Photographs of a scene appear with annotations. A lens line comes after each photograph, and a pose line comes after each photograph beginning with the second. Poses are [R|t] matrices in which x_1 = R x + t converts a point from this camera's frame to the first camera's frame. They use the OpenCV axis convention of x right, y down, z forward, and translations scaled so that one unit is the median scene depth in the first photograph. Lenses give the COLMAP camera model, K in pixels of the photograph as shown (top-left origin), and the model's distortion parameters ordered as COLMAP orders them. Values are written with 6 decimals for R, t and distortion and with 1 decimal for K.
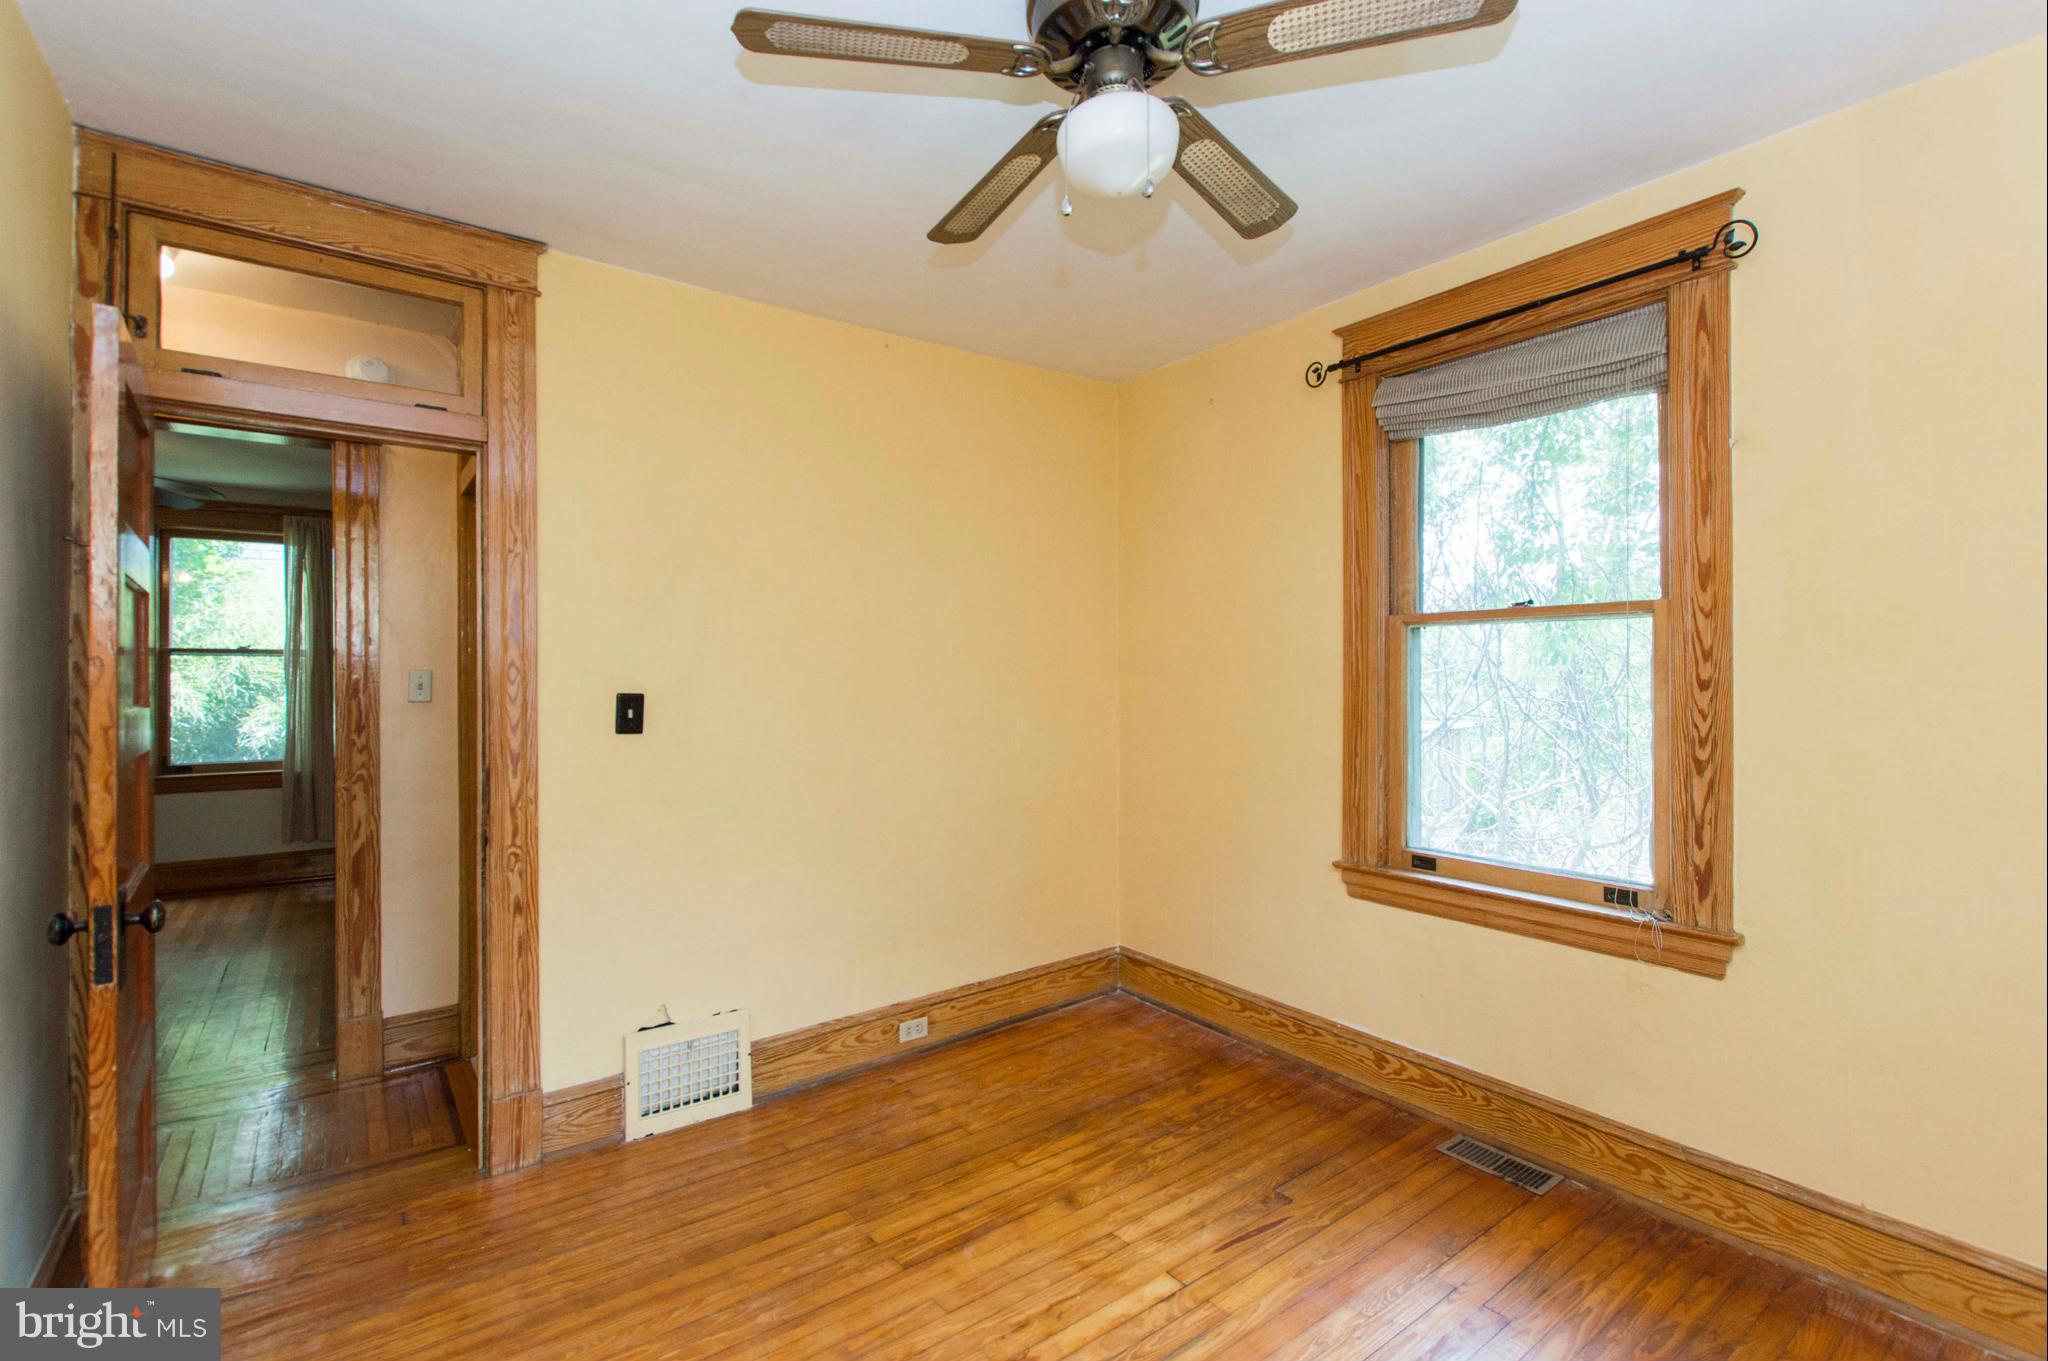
lens RADIAL K [[907.3, 0, 1022.0], [0, 907.3, 677.7], [0, 0, 1]] dist [0.002872, -0.002455]
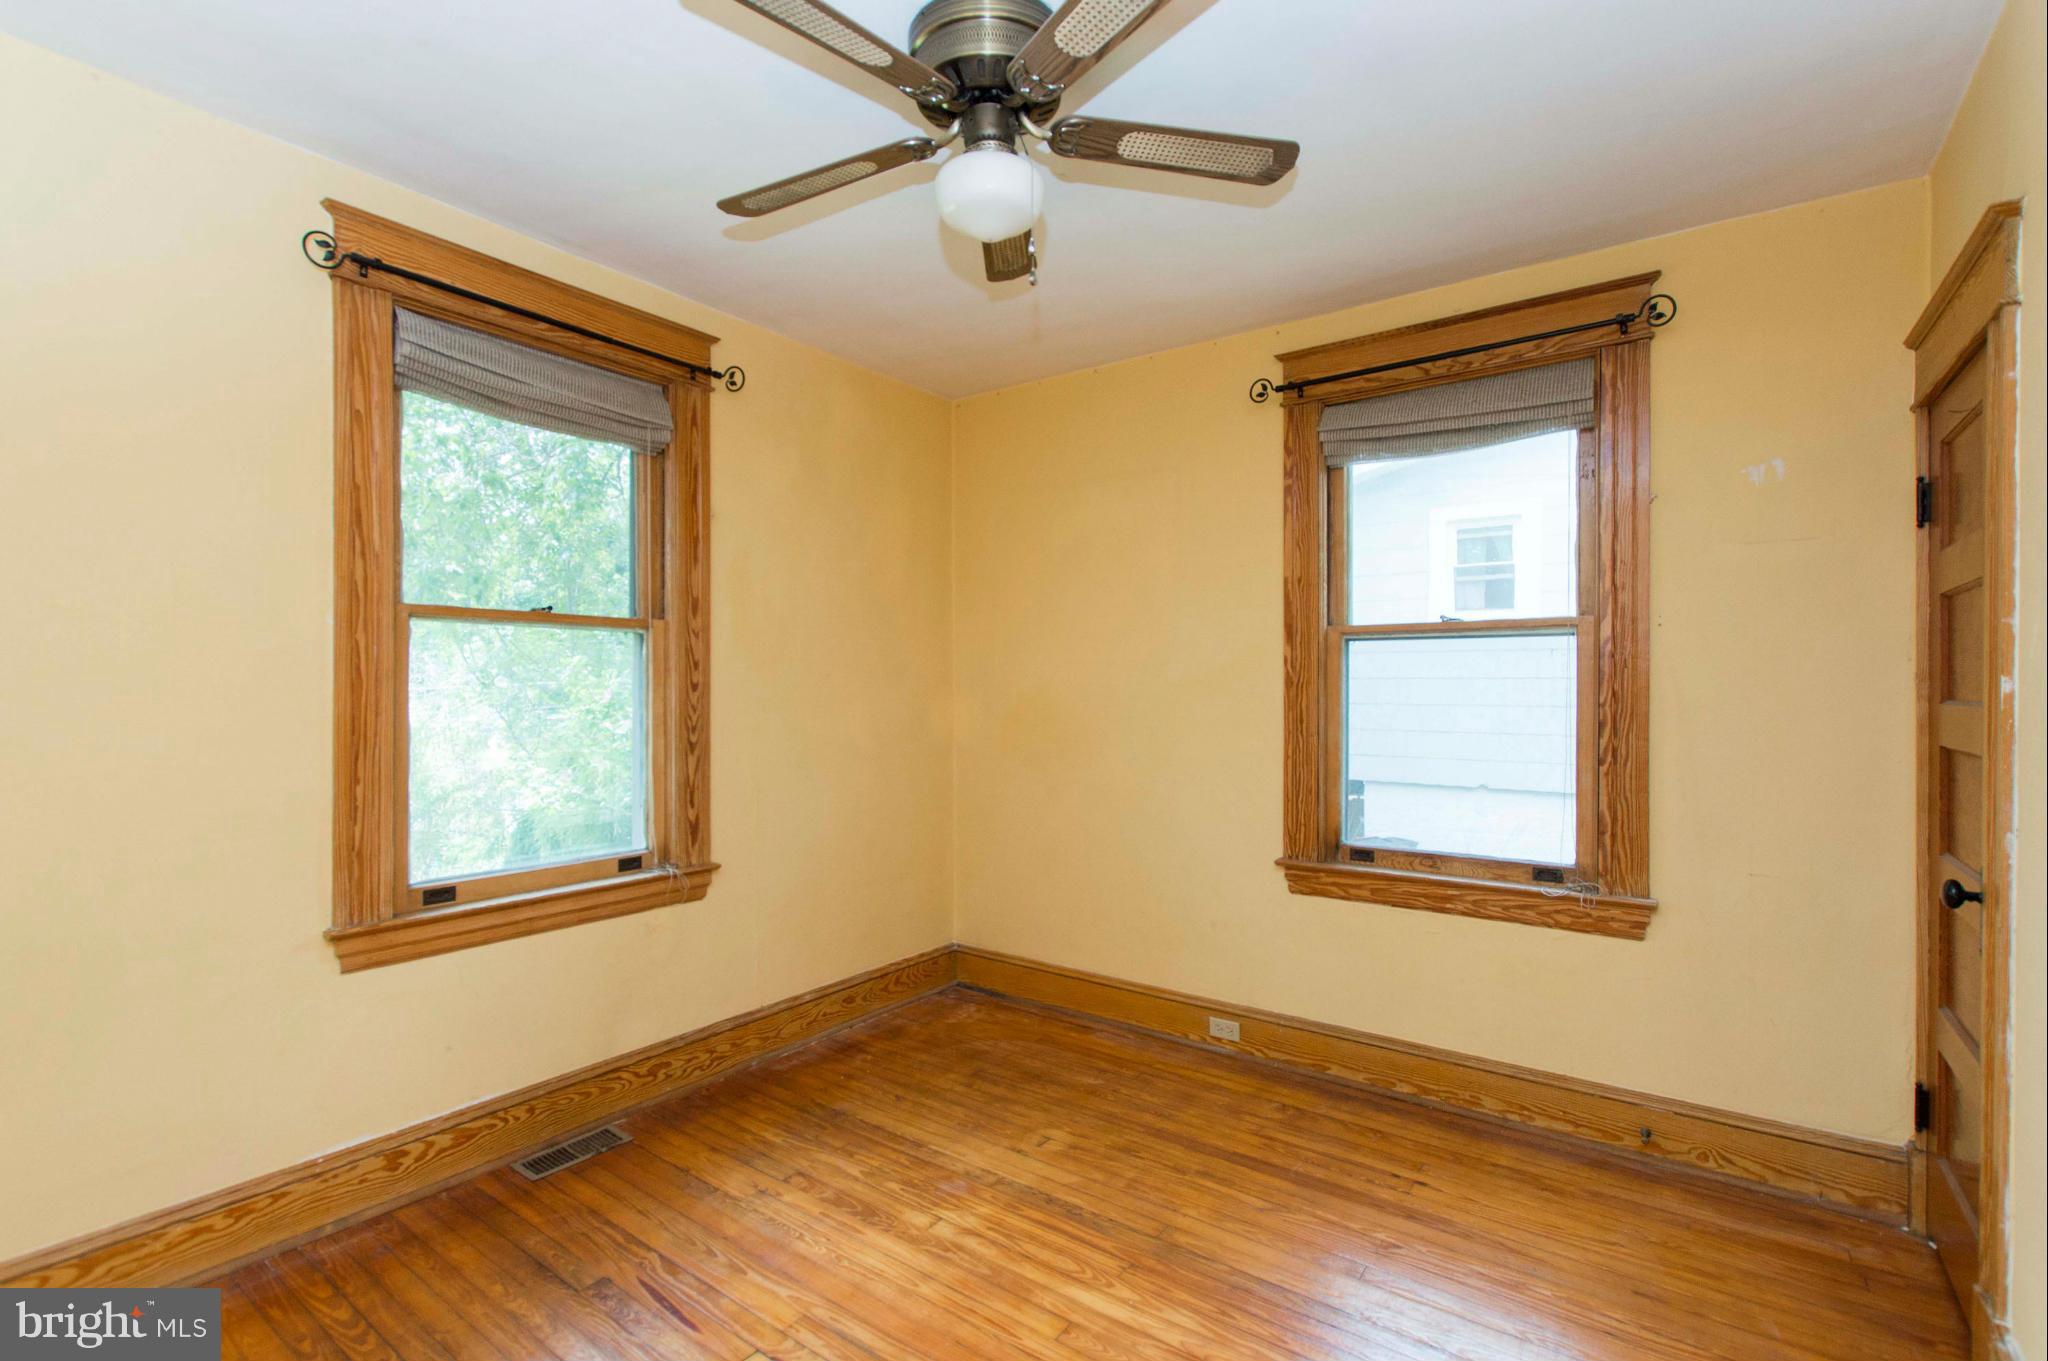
lens RADIAL K [[907.3, 0, 1032.4], [0, 907.3, 692.3], [0, 0, 1]] dist [0.002872, -0.002455]
pose [[-0.299516, -0.007133, 0.954065, -0.619360], [-0.002885, 0.999974, 0.006570, 0.004580], [-0.954087, -0.000785, -0.299529, 0.820877]]
